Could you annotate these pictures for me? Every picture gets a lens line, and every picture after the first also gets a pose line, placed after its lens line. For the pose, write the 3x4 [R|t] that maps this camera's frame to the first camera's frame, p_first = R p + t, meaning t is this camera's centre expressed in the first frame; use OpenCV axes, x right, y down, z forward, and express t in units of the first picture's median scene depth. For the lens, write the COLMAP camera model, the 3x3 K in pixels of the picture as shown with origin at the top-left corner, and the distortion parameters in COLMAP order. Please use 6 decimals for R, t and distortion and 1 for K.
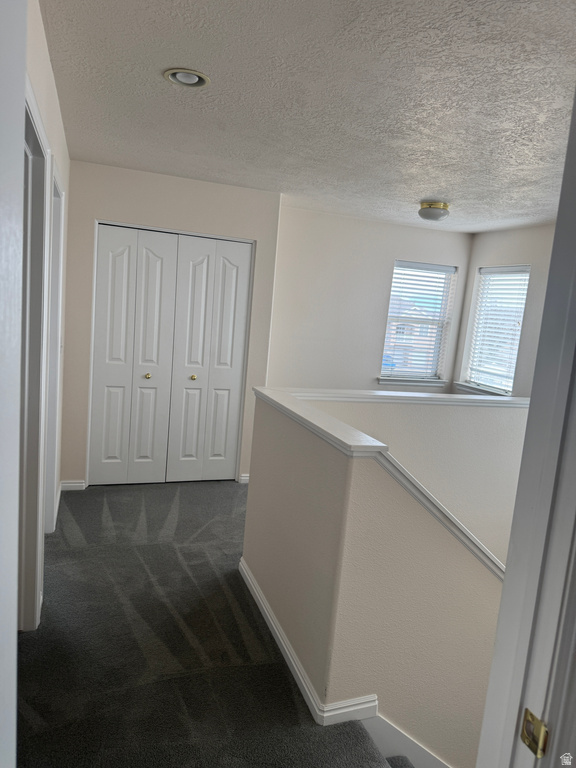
lens RADIAL K [[550.0, 0, 288.0], [0, 550.0, 384.0], [0, 0, 1]] dist [0.104402, -0.085560]
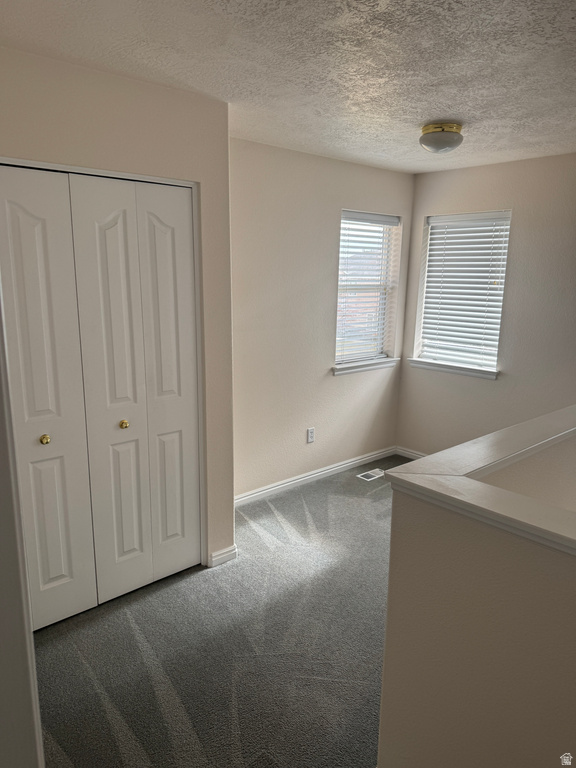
lens RADIAL K [[541.4, 0, 288.8], [0, 541.4, 386.4], [0, 0, 1]] dist [0.091494, -0.135194]
pose [[0.914706, -0.156578, 0.372555, -0.183255], [0.125028, 0.986306, 0.107555, -0.076431], [-0.384294, -0.051801, 0.921756, 0.332147]]
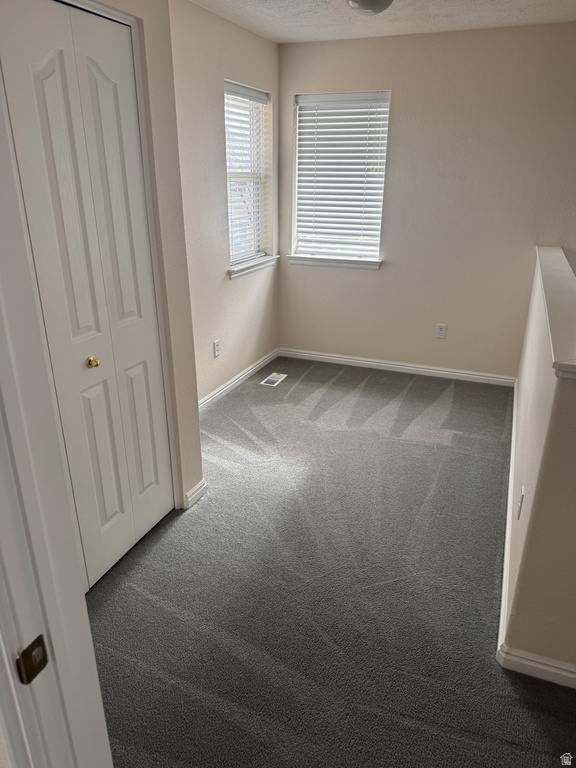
lens RADIAL K [[536.9, 0, 295.2], [0, 536.9, 392.9], [0, 0, 1]] dist [0.073983, -0.127464]
pose [[0.635850, -0.367623, 0.678637, -0.307978], [0.160083, 0.922973, 0.349992, -0.095559], [-0.755029, -0.113904, 0.645722, 0.492693]]
